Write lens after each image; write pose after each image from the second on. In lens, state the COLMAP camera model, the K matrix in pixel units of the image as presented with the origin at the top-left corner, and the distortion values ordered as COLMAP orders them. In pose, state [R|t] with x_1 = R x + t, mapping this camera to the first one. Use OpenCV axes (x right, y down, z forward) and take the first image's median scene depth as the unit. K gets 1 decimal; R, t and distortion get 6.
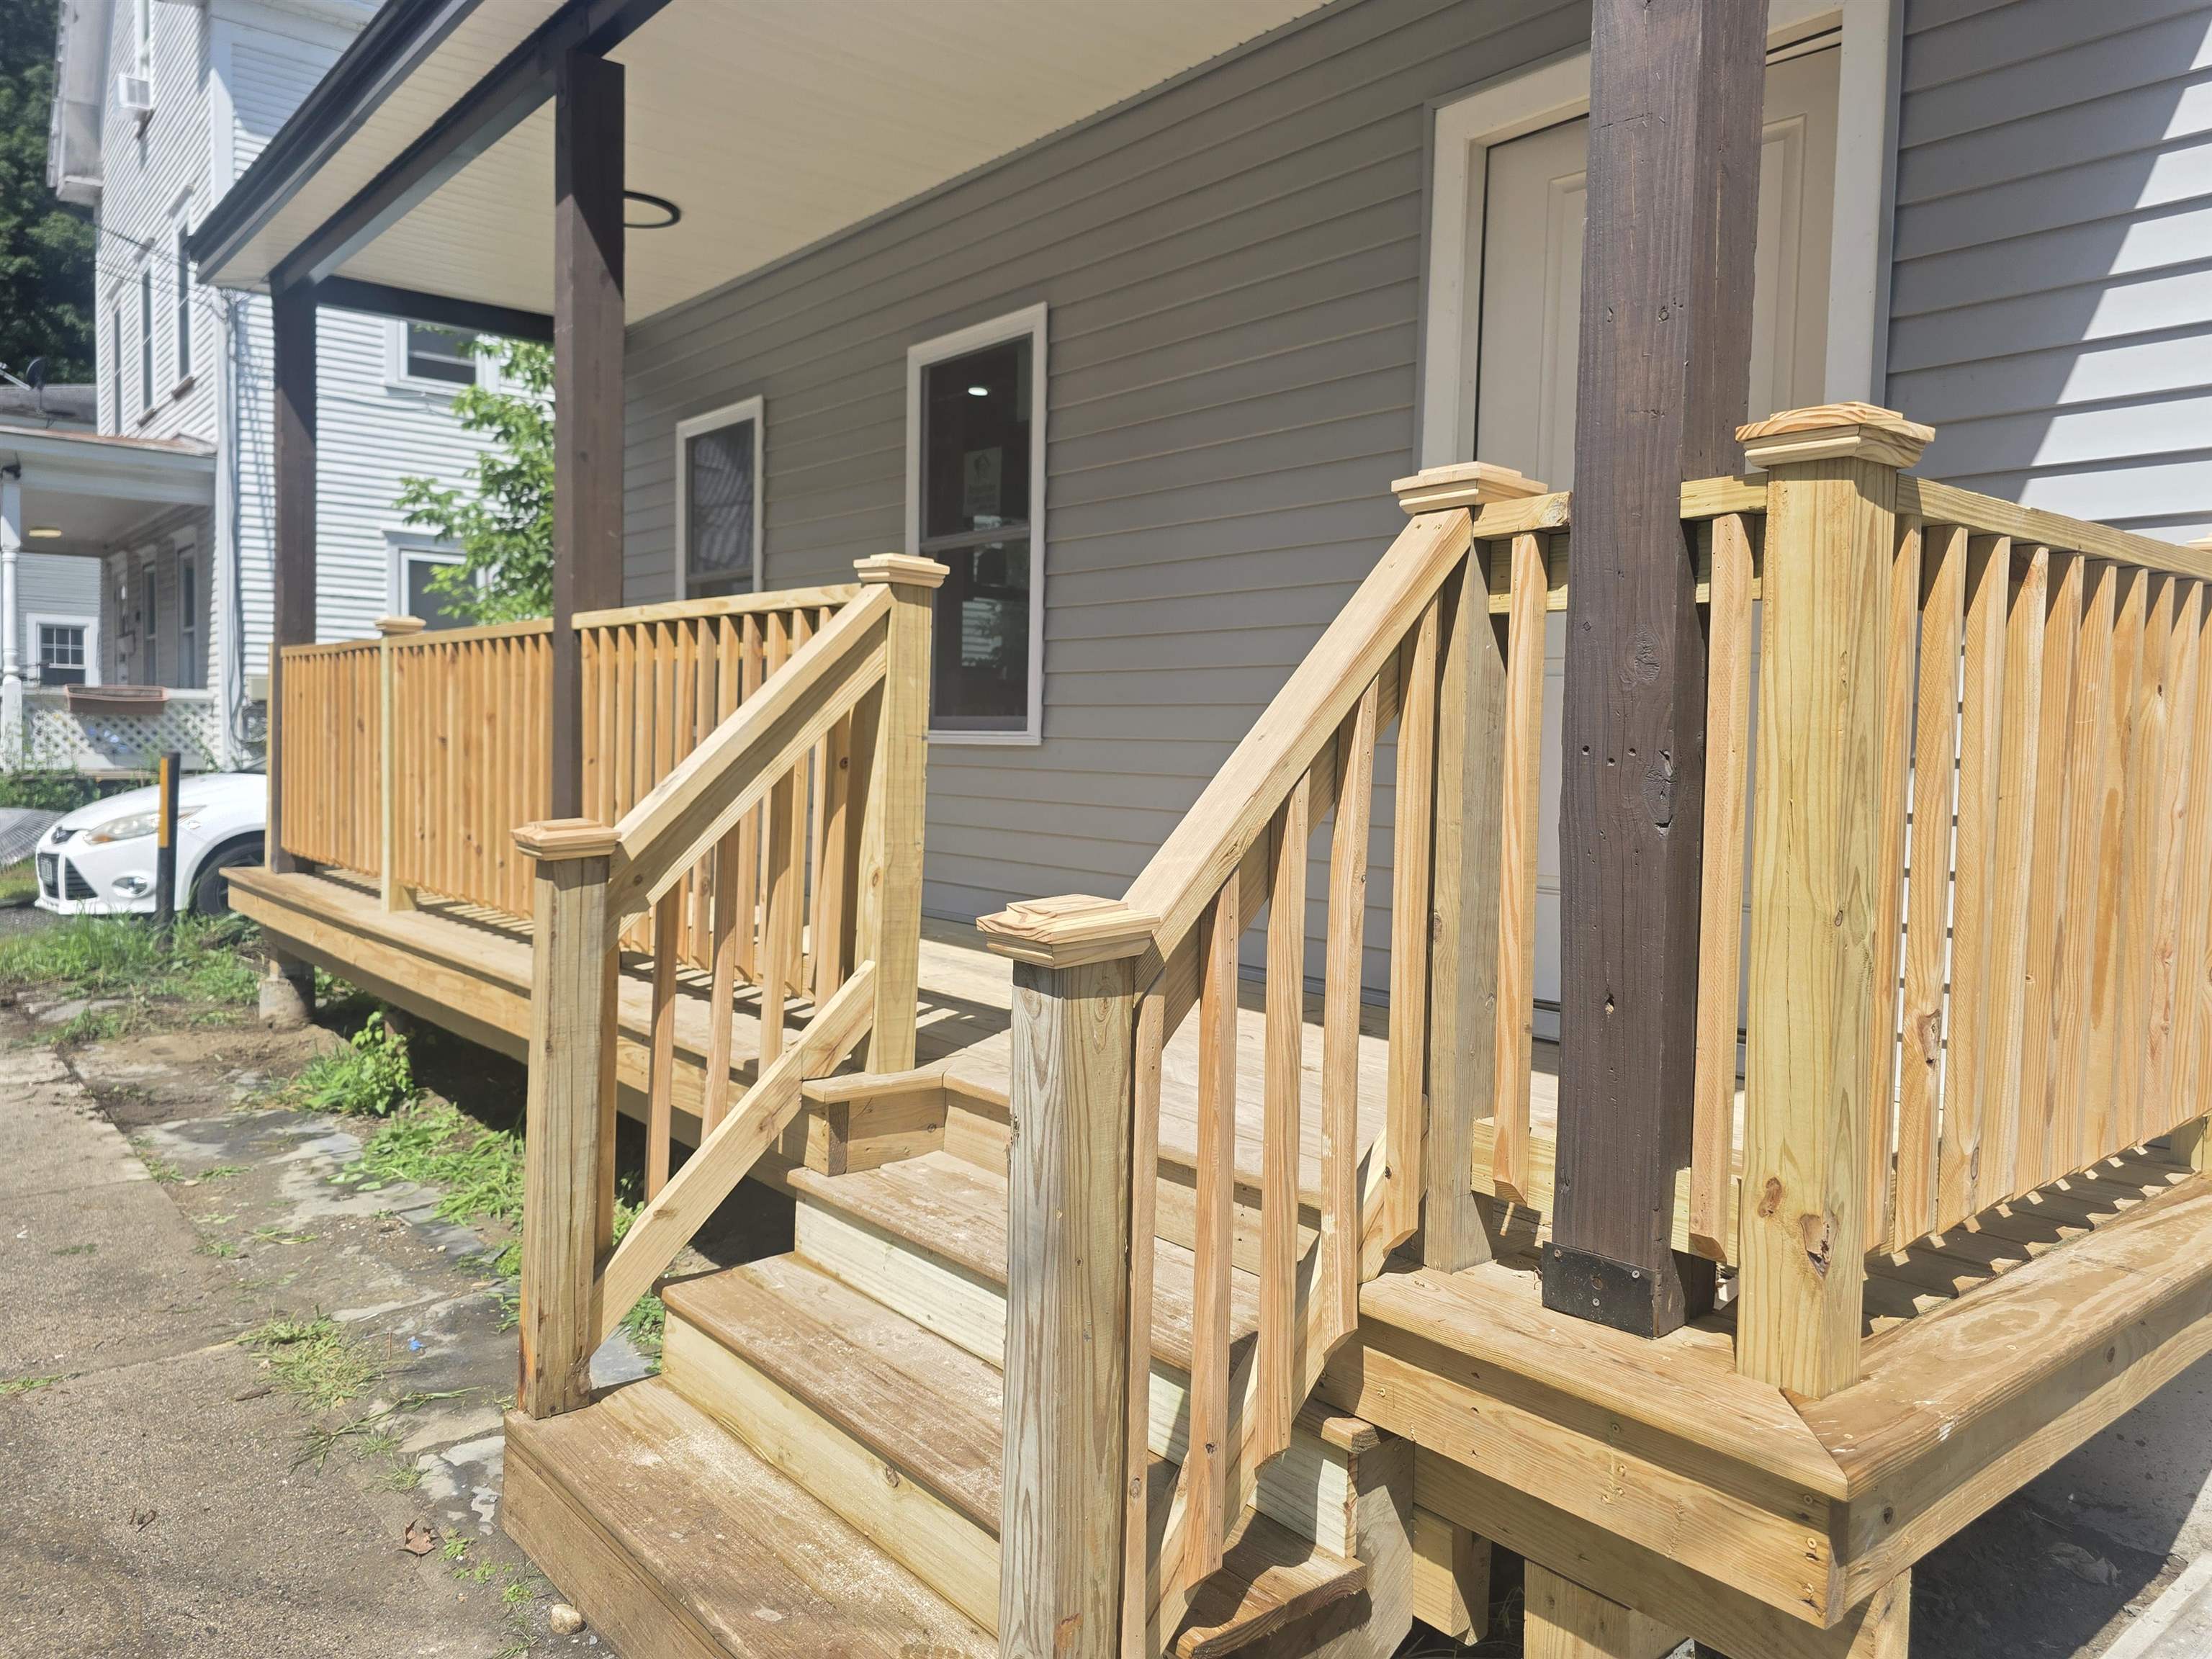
lens RADIAL K [[1564.4, 0, 1108.0], [0, 1564.4, 818.7], [0, 0, 1]] dist [0.024044, -0.011677]
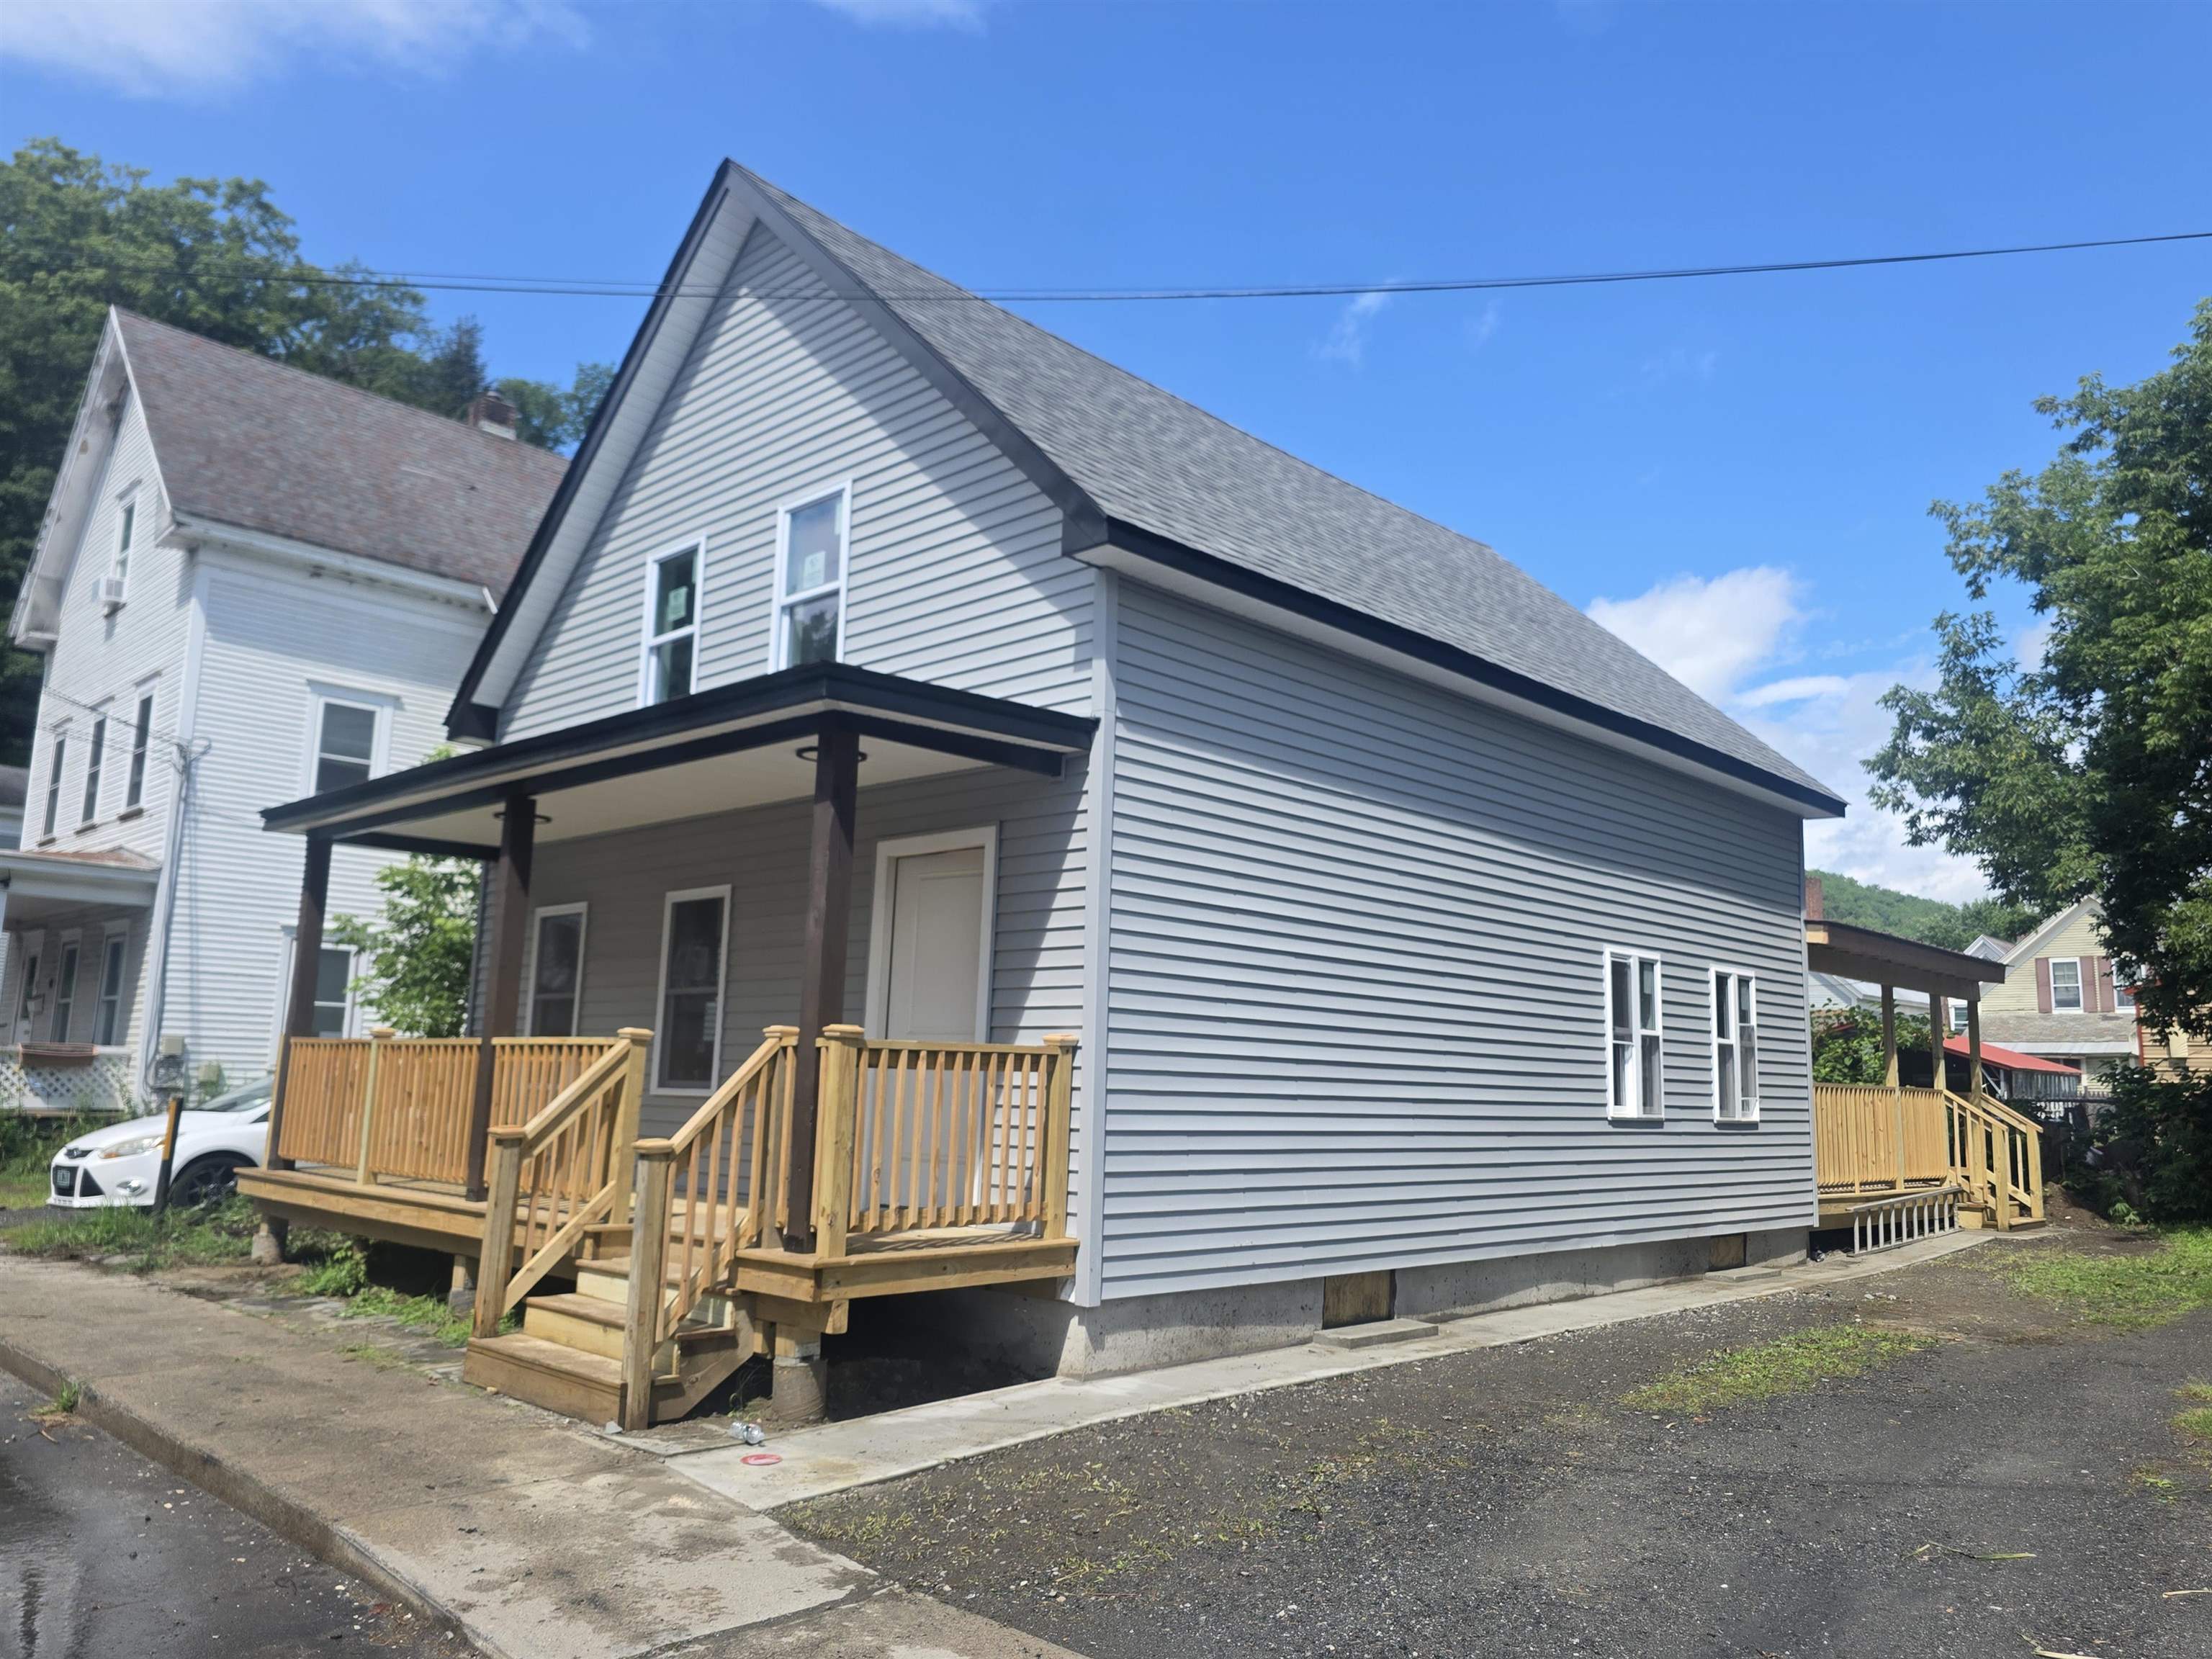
lens RADIAL K [[1564.4, 0, 1123.7], [0, 1564.4, 844.0], [0, 0, 1]] dist [0.024044, -0.011677]
pose [[0.992450, 0.025465, 0.119981, 0.251571], [-0.000966, 0.979802, -0.199970, 0.041440], [-0.122650, 0.198344, 0.972428, -1.222463]]
